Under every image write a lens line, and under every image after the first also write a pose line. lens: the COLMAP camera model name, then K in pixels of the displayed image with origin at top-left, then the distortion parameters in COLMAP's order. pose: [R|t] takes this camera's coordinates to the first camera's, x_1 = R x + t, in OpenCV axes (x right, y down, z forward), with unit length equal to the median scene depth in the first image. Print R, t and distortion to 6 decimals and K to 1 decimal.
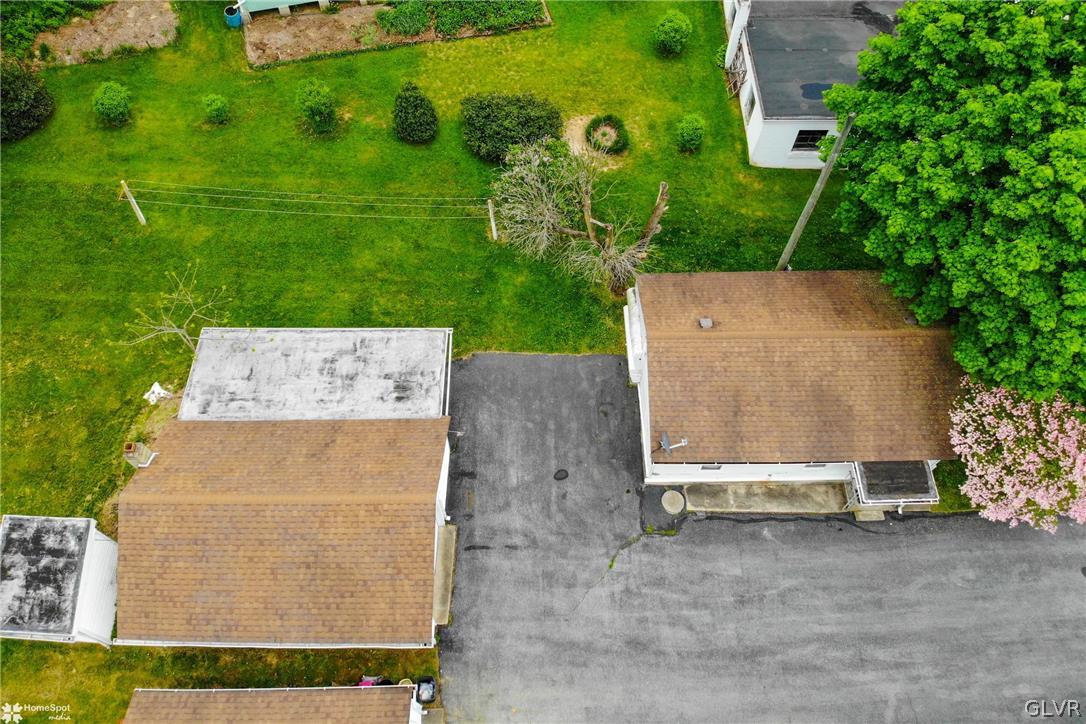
lens RADIAL K [[741.2, 0, 544.6], [0, 741.2, 318.4], [0, 0, 1]] dist [0.054071, -0.124688]
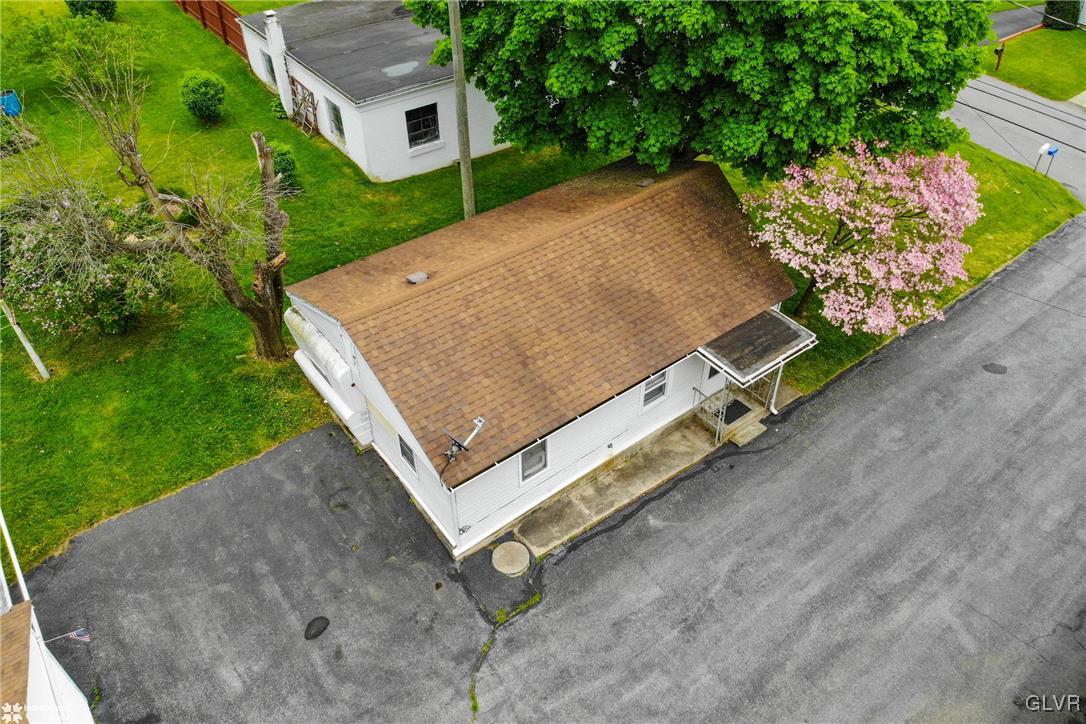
lens RADIAL K [[807.6, 0, 539.9], [0, 807.6, 315.1], [0, 0, 1]] dist [0.198317, -0.406961]
pose [[0.806583, -0.388124, 0.445852, -0.027883], [0.504200, 0.845426, -0.176177, 0.218414], [-0.308557, 0.366900, 0.877598, 0.356352]]
